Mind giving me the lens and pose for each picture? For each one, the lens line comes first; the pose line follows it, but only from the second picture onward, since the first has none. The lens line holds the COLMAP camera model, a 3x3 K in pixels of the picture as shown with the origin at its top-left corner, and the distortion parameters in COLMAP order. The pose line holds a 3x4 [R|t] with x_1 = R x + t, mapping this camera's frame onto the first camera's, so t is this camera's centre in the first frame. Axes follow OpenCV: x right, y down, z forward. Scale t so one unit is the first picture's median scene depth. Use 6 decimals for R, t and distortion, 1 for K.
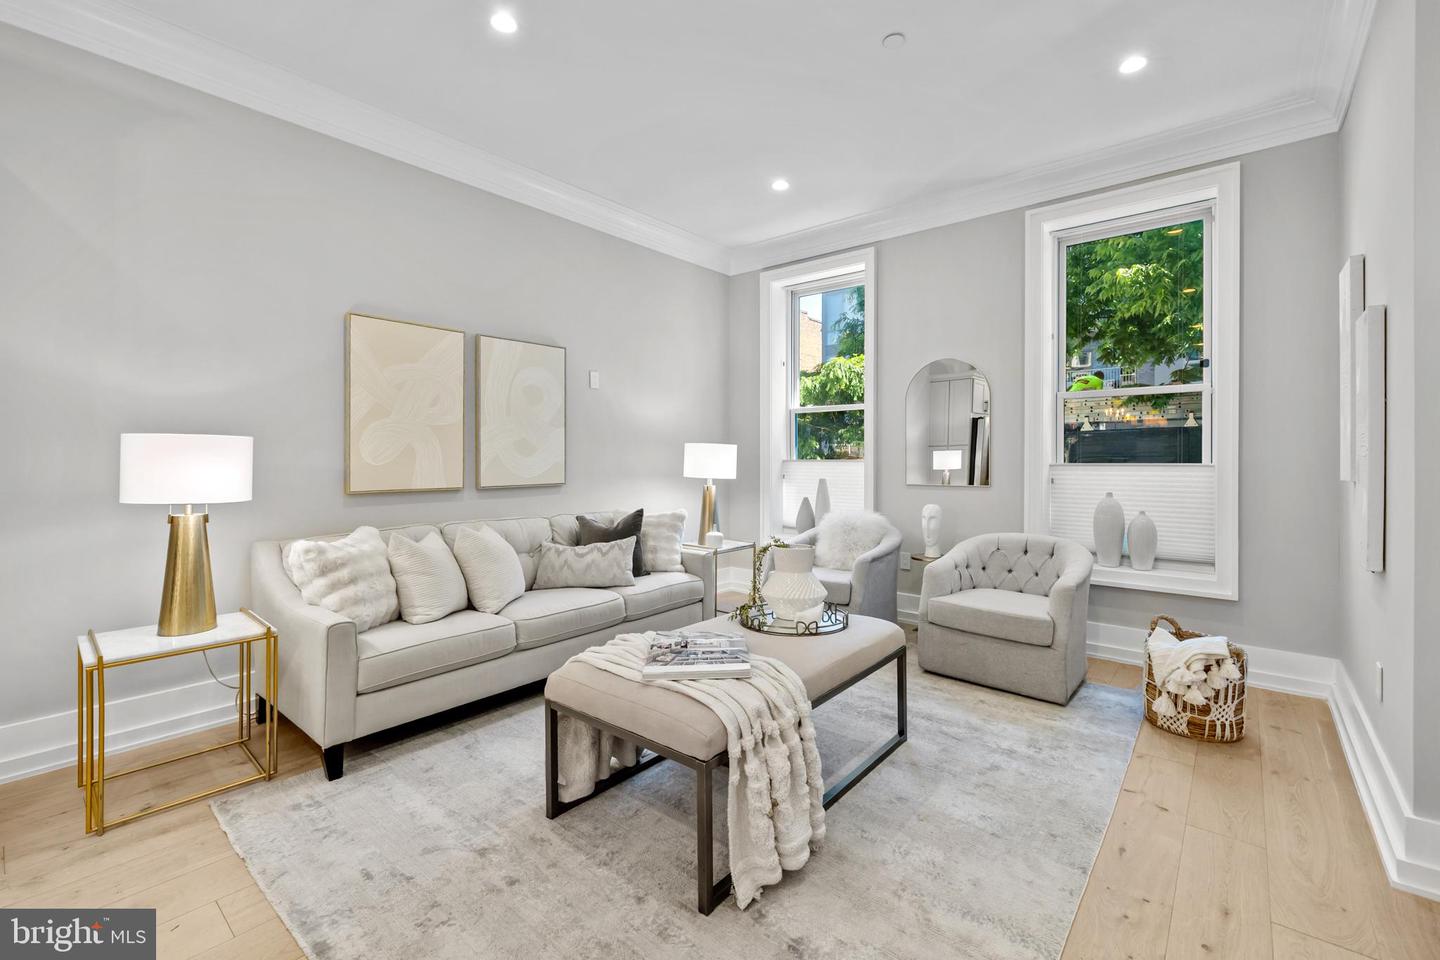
lens RADIAL K [[617.7, 0, 716.8], [0, 617.7, 459.2], [0, 0, 1]] dist [0.001021, -0.000133]
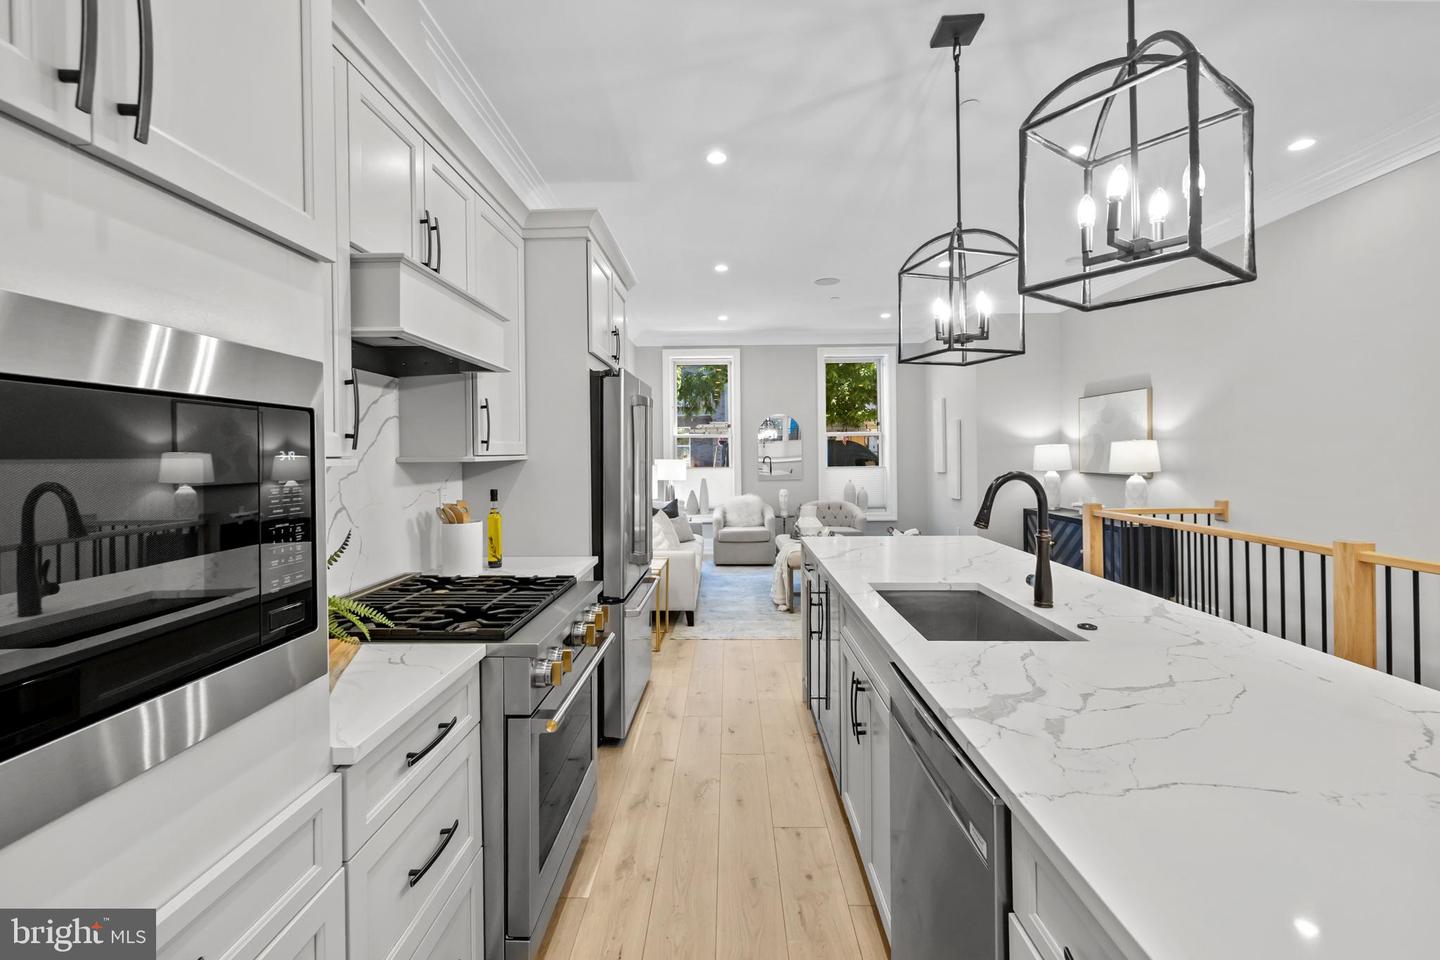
lens RADIAL K [[615.6, 0, 716.4], [0, 615.6, 455.0], [0, 0, 1]] dist [0.000460, 0.000019]
pose [[0.775972, -0.009644, 0.630694, -1.274530], [0.013151, 0.999913, -0.000890, -0.044810], [-0.630630, 0.008985, 0.776031, -0.472117]]
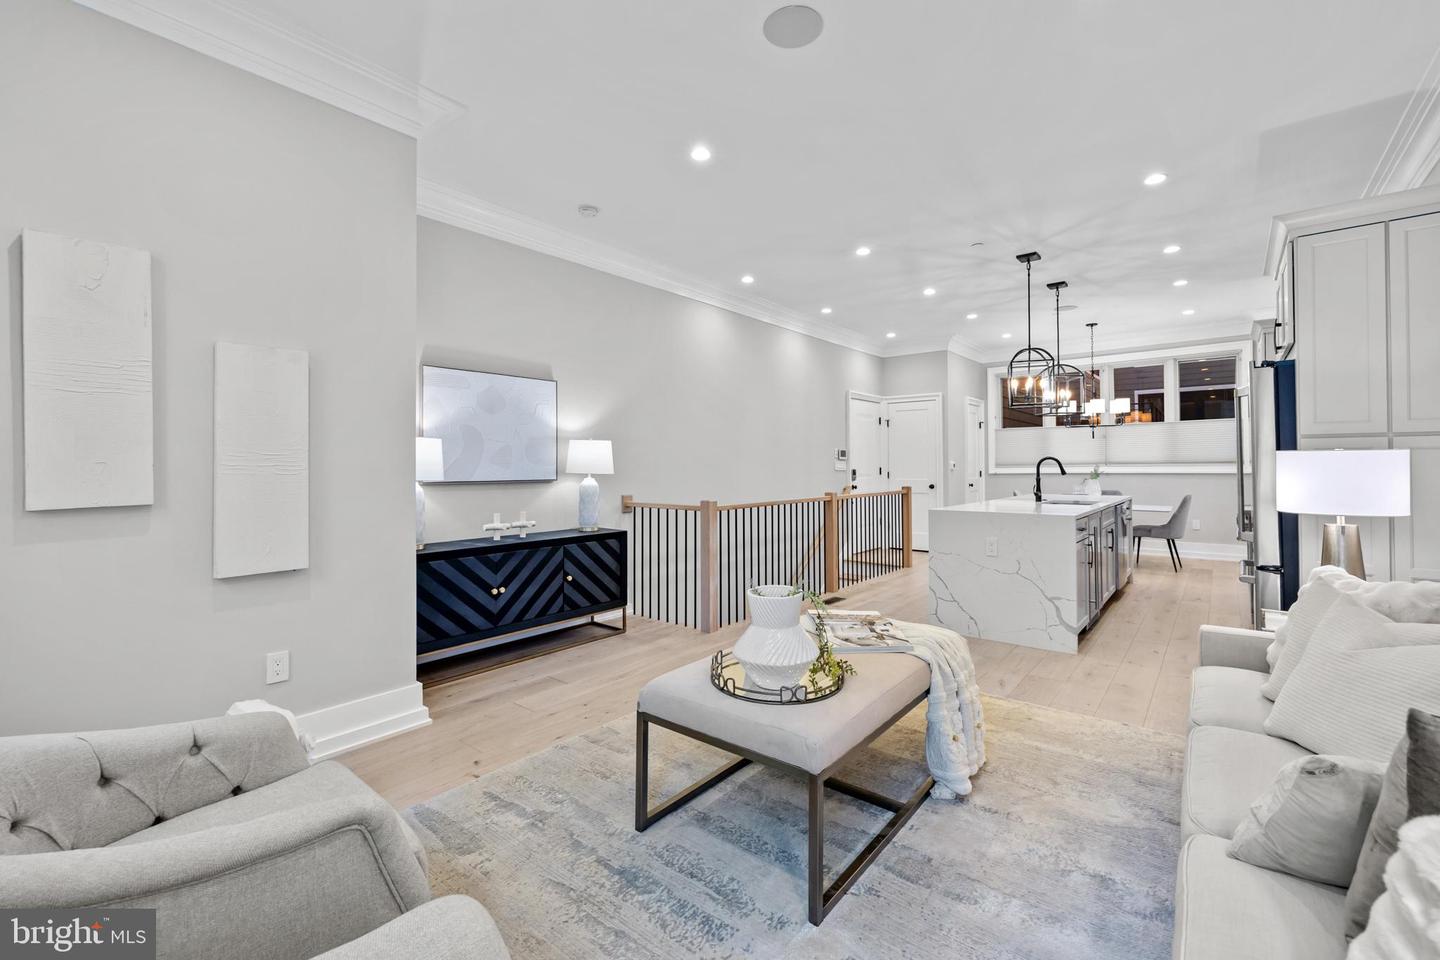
lens RADIAL K [[609.0, 0, 720.1], [0, 609.0, 458.7], [0, 0, 1]] dist [0.002174, 0.000332]
pose [[-0.999970, 0.005163, -0.005840, 0.143522], [0.005202, 0.999963, -0.006785, -0.015640], [0.005804, -0.006815, -0.999960, 1.377666]]
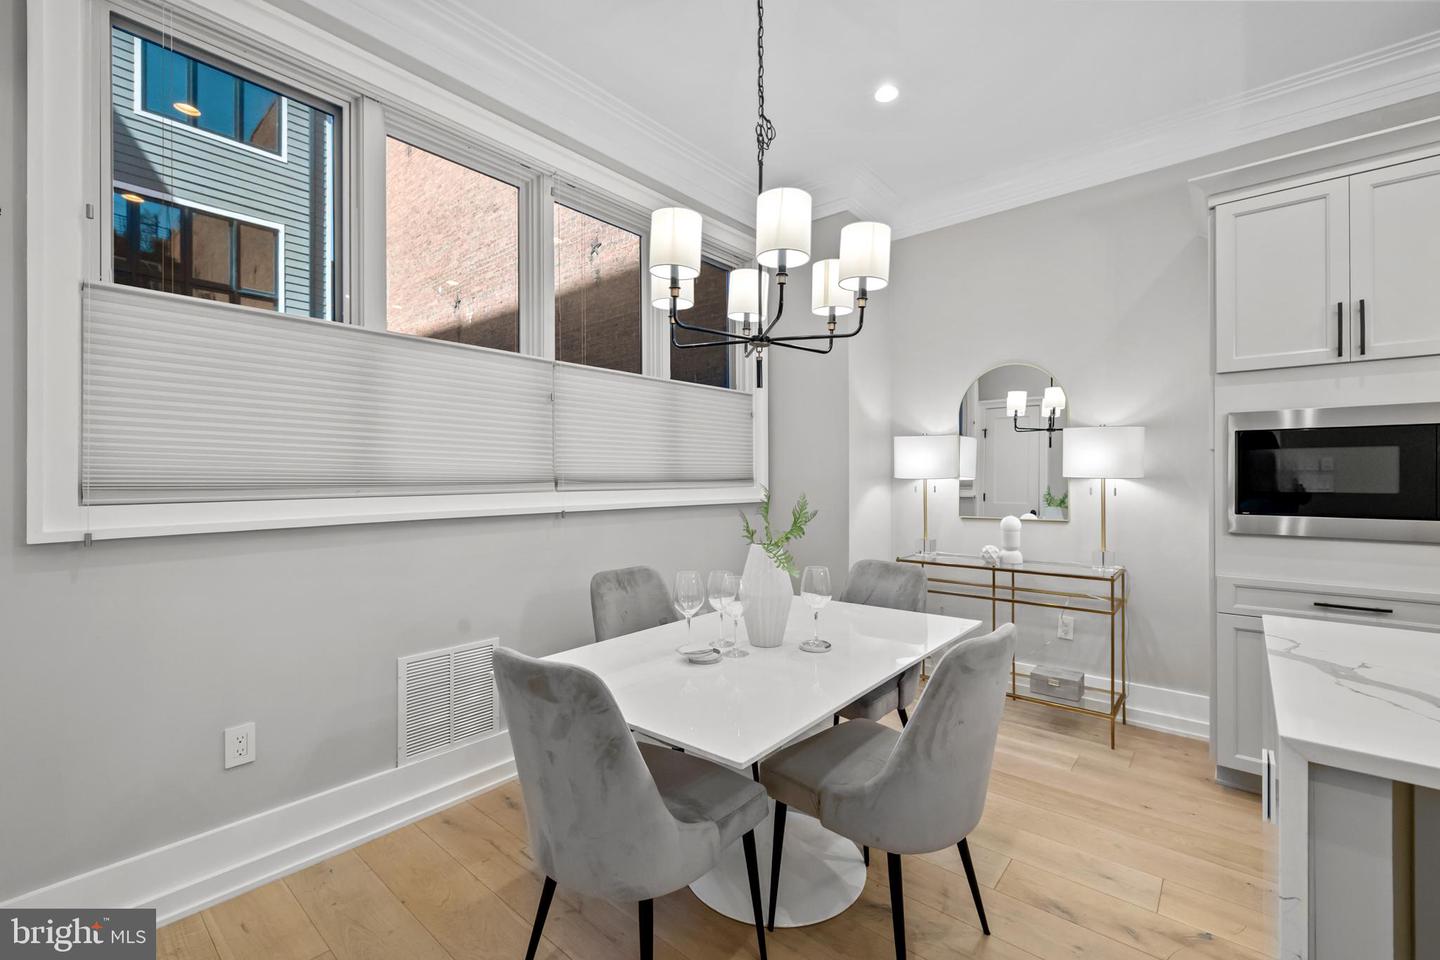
lens RADIAL K [[603.2, 0, 722.3], [0, 603.2, 471.3], [0, 0, 1]] dist [0.000295, -0.000056]
pose [[-0.001581, -0.008312, -0.999964, -0.668699], [-0.004021, 0.999957, -0.008305, -0.012735], [0.999991, 0.004007, -0.001614, -0.880424]]
